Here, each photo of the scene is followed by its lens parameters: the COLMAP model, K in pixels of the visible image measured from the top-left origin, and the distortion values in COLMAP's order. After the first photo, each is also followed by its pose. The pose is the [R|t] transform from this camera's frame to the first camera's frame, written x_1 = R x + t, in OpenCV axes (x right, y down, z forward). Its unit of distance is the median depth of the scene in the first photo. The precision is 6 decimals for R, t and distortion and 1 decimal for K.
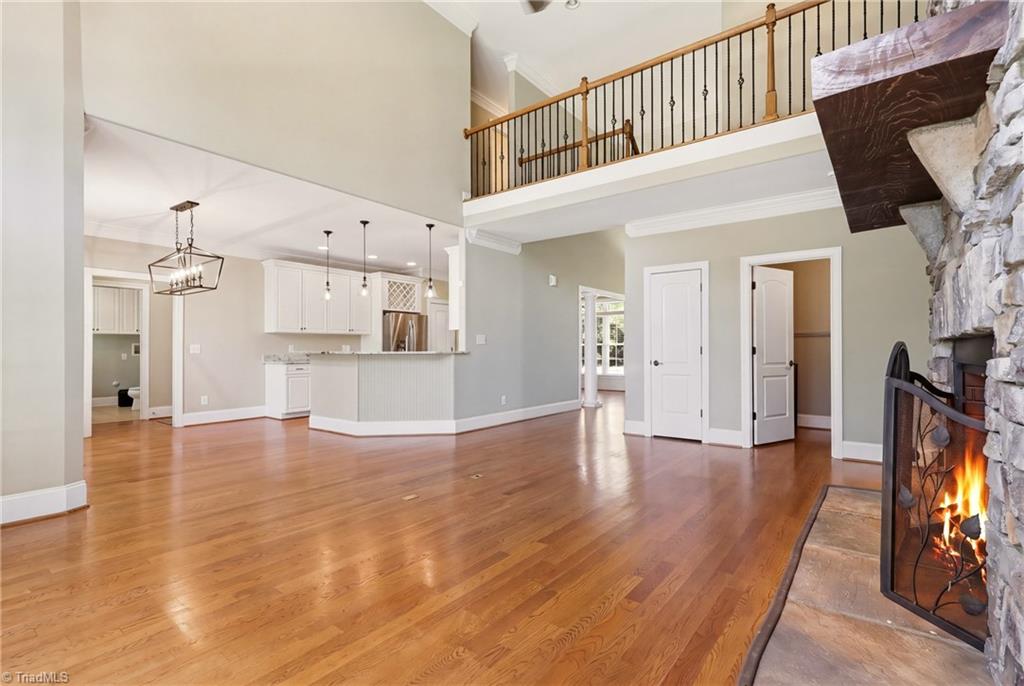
lens RADIAL K [[481.4, 0, 510.4], [0, 481.4, 344.3], [0, 0, 1]] dist [0.001492, 0.000737]
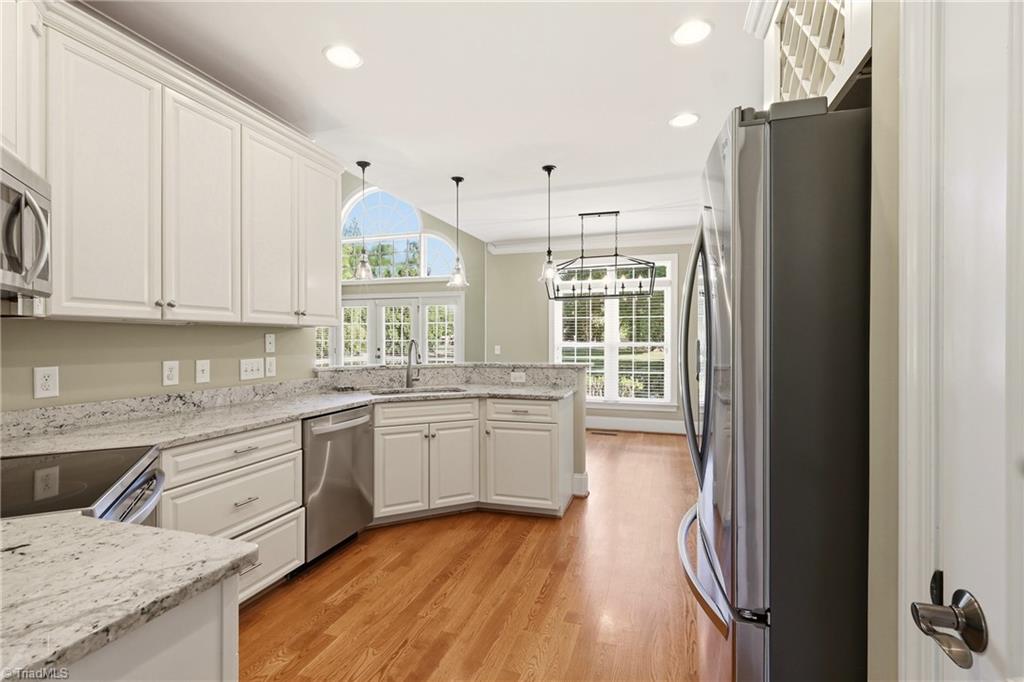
lens RADIAL K [[481.4, 0, 510.4], [0, 481.4, 342.3], [0, 0, 1]] dist [0.001492, 0.000737]
pose [[-0.942103, 0.007453, -0.335240, -0.152178], [0.008430, 0.999963, -0.001461, -0.014217], [0.335217, -0.004203, -0.942132, 1.835086]]
